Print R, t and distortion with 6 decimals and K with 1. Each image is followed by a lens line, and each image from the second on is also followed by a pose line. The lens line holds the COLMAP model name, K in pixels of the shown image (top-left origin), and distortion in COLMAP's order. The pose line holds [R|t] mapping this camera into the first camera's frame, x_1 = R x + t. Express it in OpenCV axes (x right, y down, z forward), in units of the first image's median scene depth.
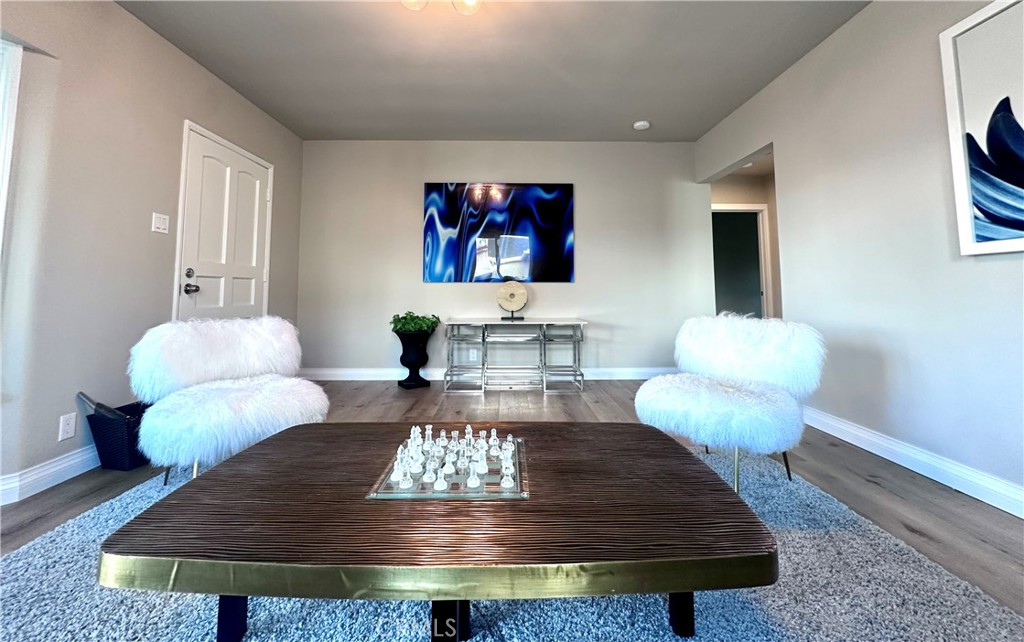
lens RADIAL K [[408.6, 0, 512.4], [0, 408.6, 256.6], [0, 0, 1]] dist [-0.003916, -0.000118]
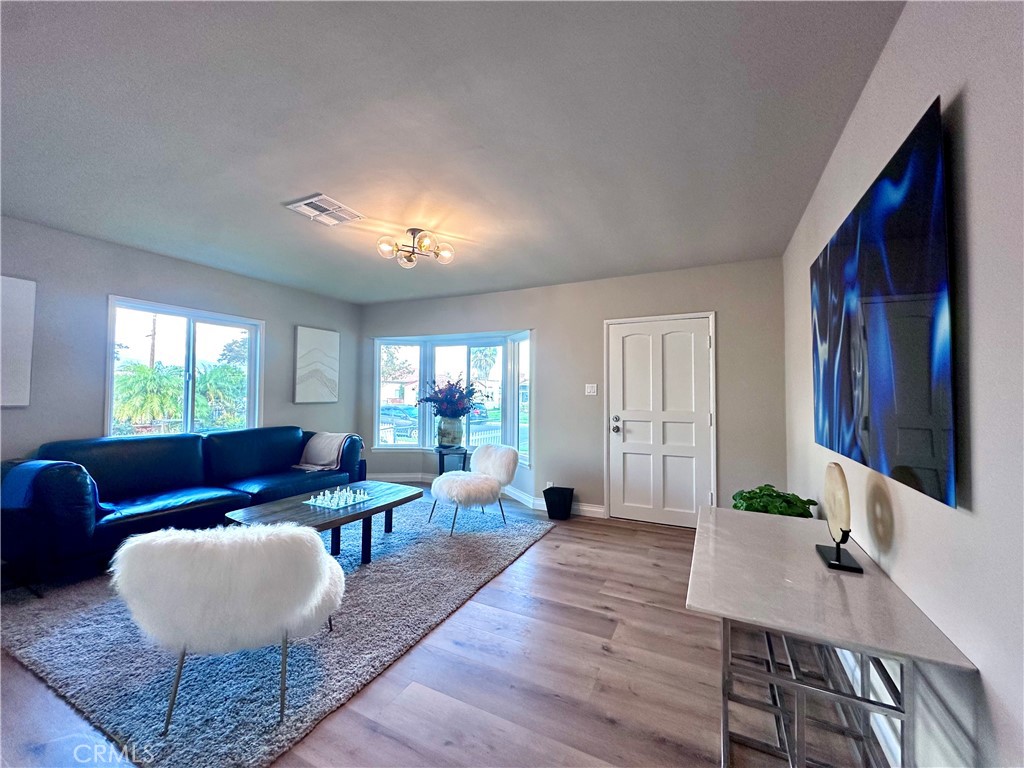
lens RADIAL K [[408.3, 0, 511.0], [0, 408.3, 382.9], [0, 0, 1]] dist [-0.003354, -0.000442]
pose [[-0.462573, -0.027604, -0.886151, 0.521444], [0.067133, 0.995555, -0.066056, -0.012842], [0.884036, -0.090045, -0.458664, 0.964258]]
